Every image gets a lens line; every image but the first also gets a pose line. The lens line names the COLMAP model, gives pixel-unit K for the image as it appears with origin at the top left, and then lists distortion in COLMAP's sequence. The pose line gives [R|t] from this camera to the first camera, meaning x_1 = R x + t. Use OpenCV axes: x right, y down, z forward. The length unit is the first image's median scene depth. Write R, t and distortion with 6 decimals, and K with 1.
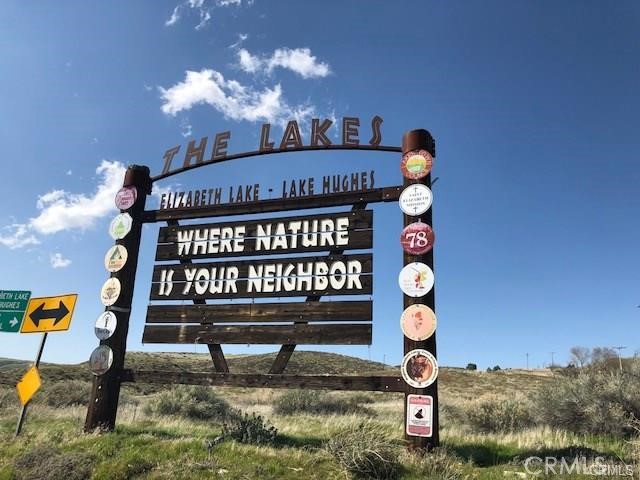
lens RADIAL K [[556.2, 0, 319.9], [0, 556.2, 234.8], [0, 0, 1]] dist [0.099778, -0.055506]
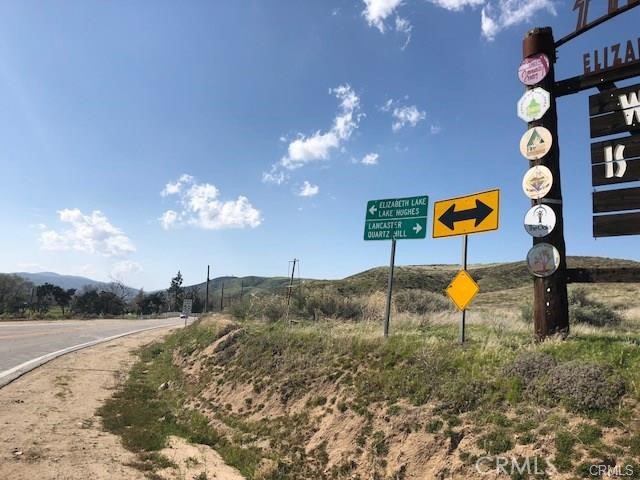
lens RADIAL K [[556.2, 0, 324.0], [0, 556.2, 227.7], [0, 0, 1]] dist [0.099778, -0.055506]
pose [[0.917833, -0.094749, -0.385494, -0.350029], [0.147825, 0.982833, 0.110394, 0.026742], [0.368416, -0.158309, 0.916083, 0.087615]]
